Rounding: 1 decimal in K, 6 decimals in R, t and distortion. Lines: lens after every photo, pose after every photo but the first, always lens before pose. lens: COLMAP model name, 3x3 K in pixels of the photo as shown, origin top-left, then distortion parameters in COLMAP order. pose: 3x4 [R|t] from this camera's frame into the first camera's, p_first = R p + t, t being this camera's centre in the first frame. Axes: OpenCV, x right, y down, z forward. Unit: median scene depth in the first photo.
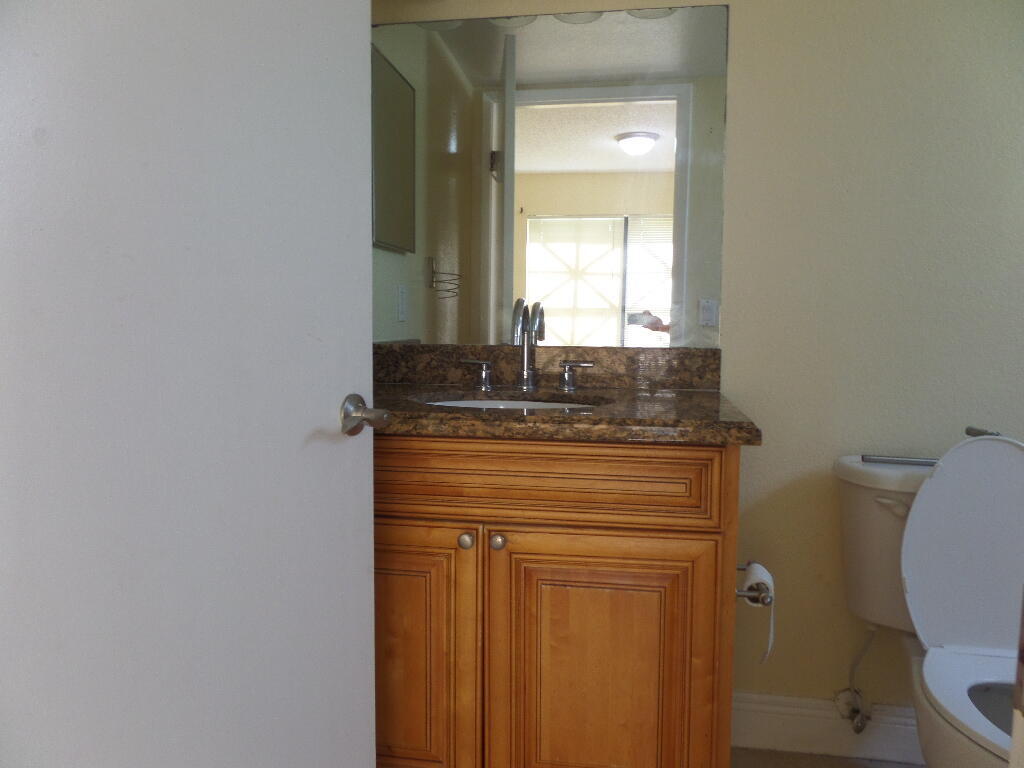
lens RADIAL K [[751.7, 0, 509.6], [0, 751.7, 372.6], [0, 0, 1]] dist [0.026076, -0.021741]
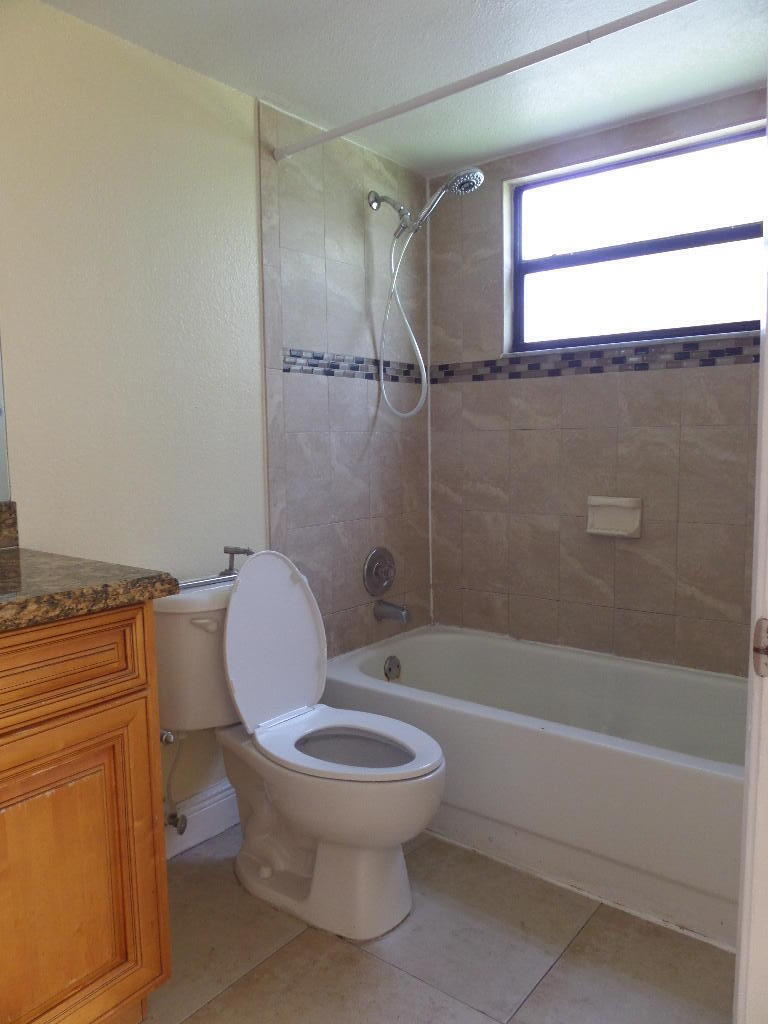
lens RADIAL K [[751.7, 0, 379.9], [0, 751.7, 509.2], [0, 0, 1]] dist [0.026076, -0.021741]
pose [[0.506349, -0.101512, 0.856333, -0.389827], [0.087280, 0.993980, 0.066220, -0.061469], [-0.857900, 0.041210, 0.512161, 0.207885]]
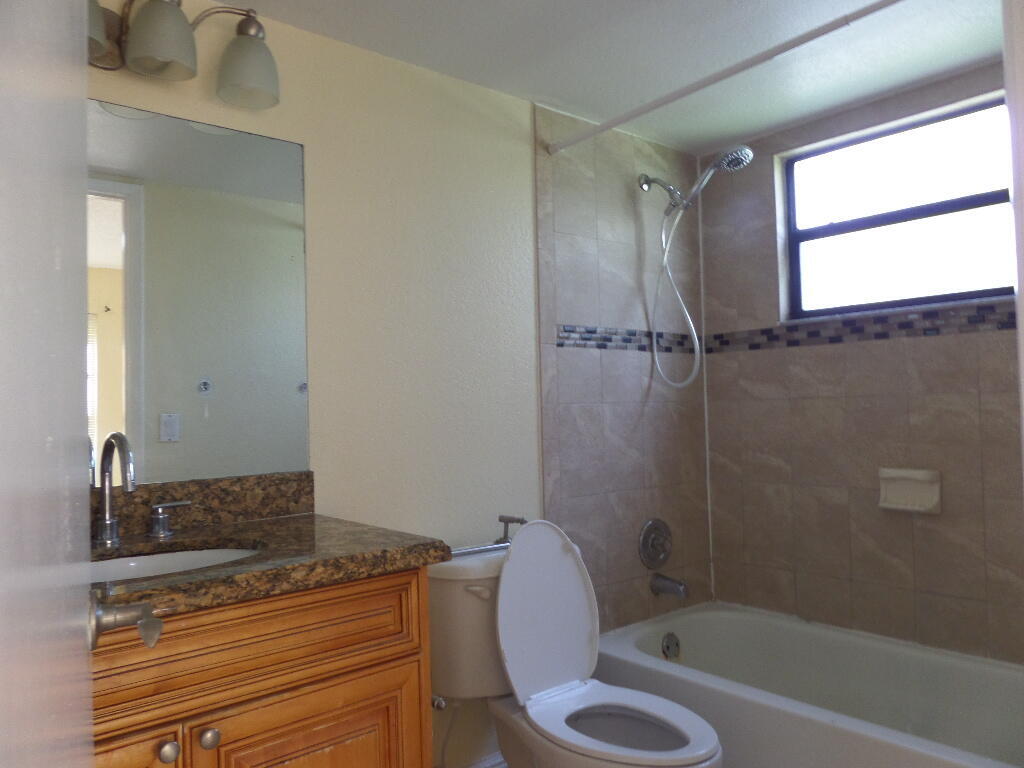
lens RADIAL K [[751.7, 0, 518.4], [0, 751.7, 388.4], [0, 0, 1]] dist [0.026076, -0.021741]
pose [[0.662050, -0.009441, 0.749401, -0.404410], [0.090952, 0.993542, -0.067834, -0.066395], [-0.743921, 0.113069, 0.658633, 0.162824]]
